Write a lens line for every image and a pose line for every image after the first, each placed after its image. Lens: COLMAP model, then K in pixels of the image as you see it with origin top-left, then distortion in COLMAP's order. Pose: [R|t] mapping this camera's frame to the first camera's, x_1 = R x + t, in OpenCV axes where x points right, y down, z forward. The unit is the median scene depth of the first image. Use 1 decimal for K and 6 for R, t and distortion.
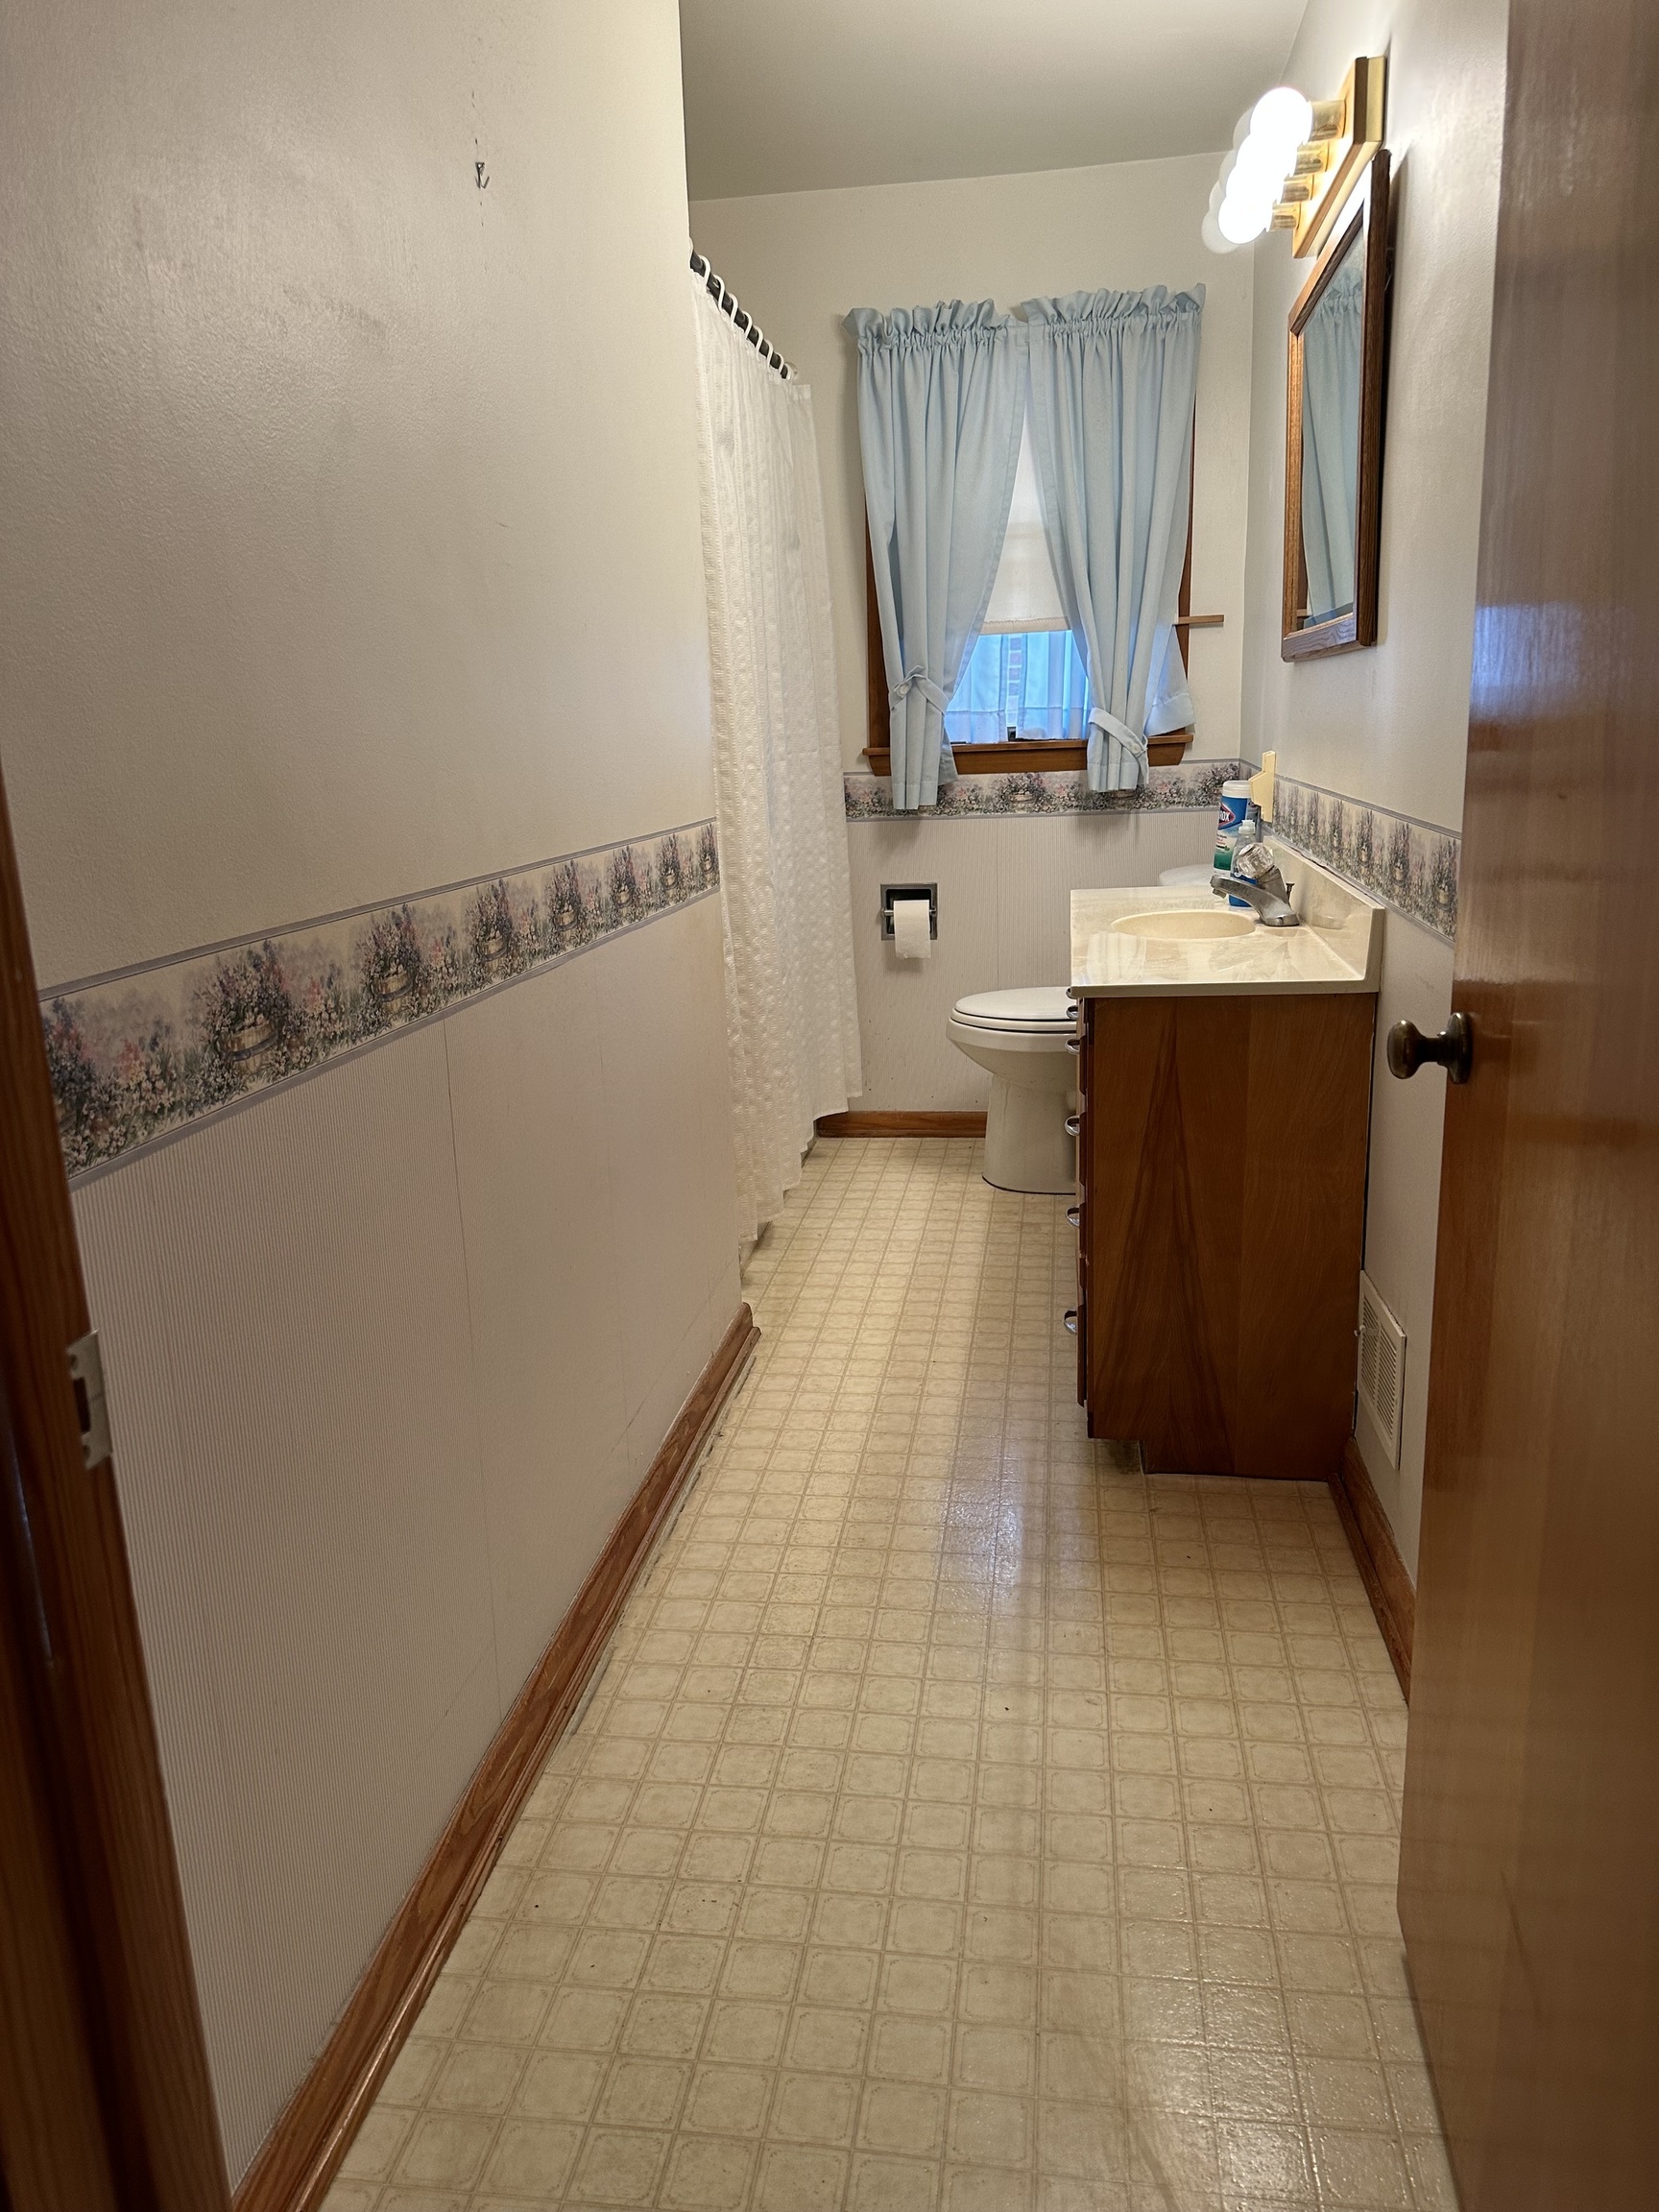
lens RADIAL K [[1656.8, 0, 816.6], [0, 1656.8, 1173.7], [0, 0, 1]] dist [0.158470, -0.311958]
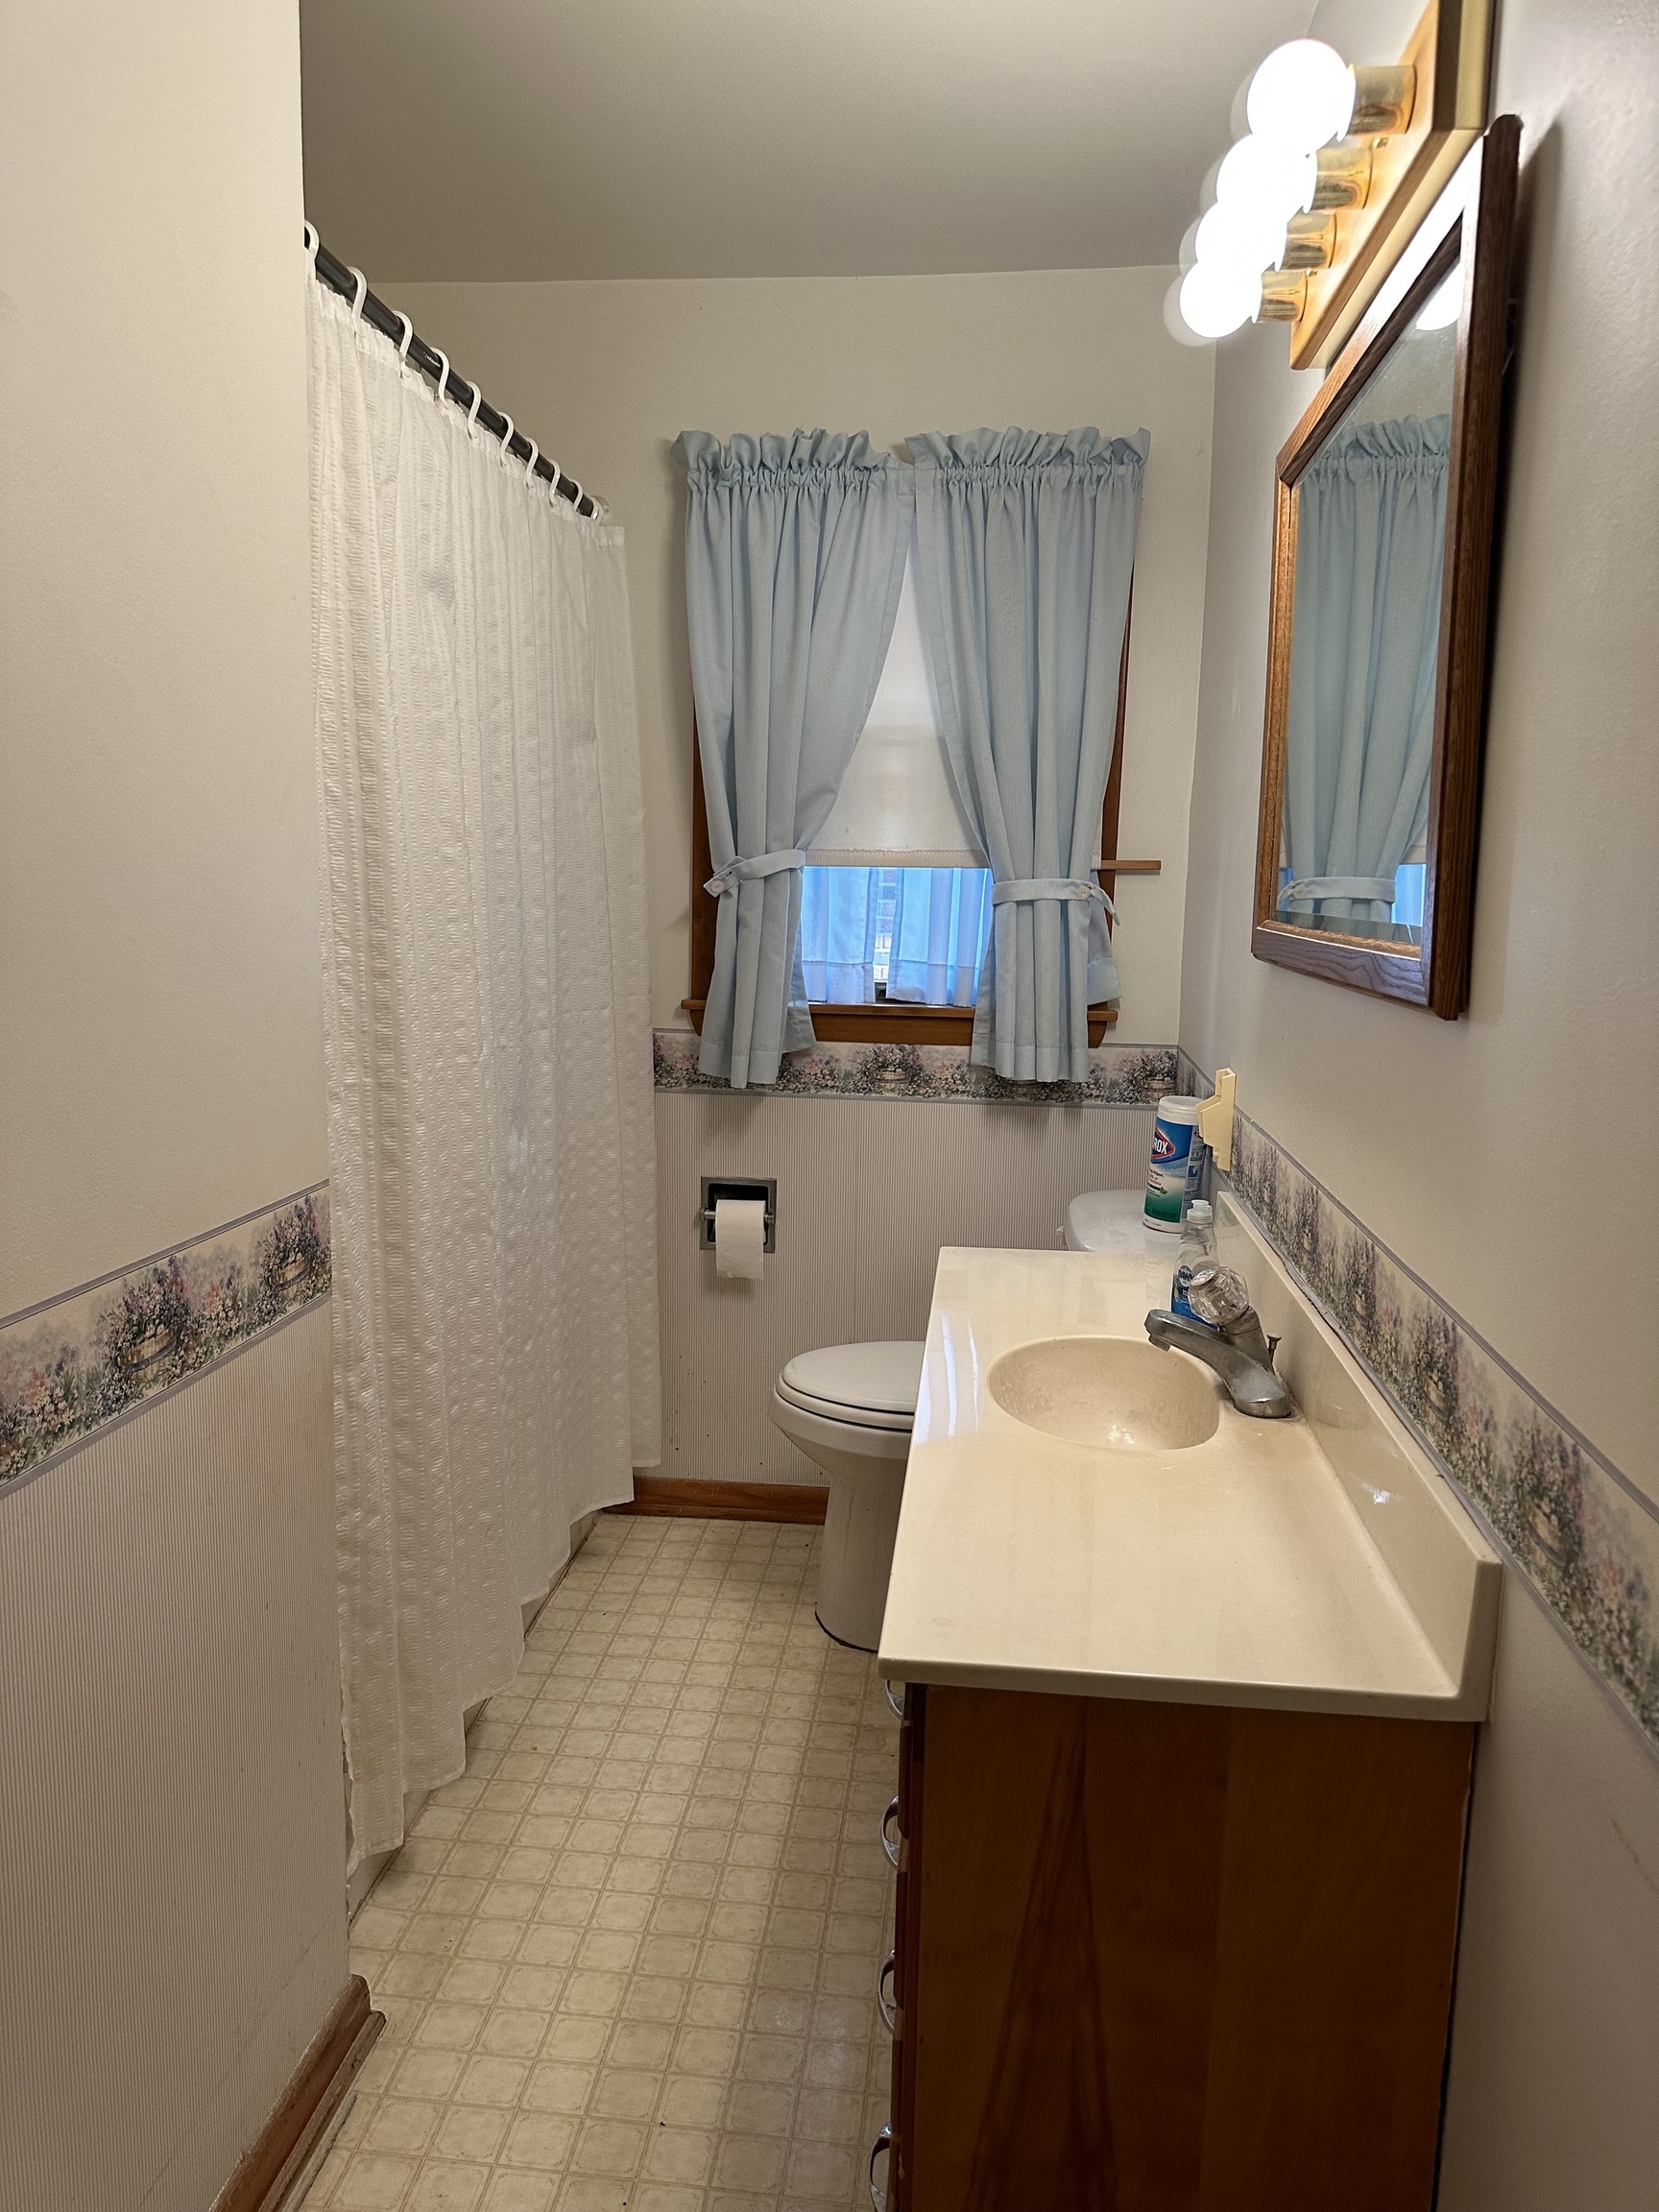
lens RADIAL K [[1595.2, 0, 841.6], [0, 1595.2, 1143.0], [0, 0, 1]] dist [0.184791, -0.410875]
pose [[0.997531, 0.044821, 0.054073, 0.067483], [-0.039534, 0.994677, -0.095160, -0.134791], [-0.058050, 0.092787, 0.993992, 0.312973]]
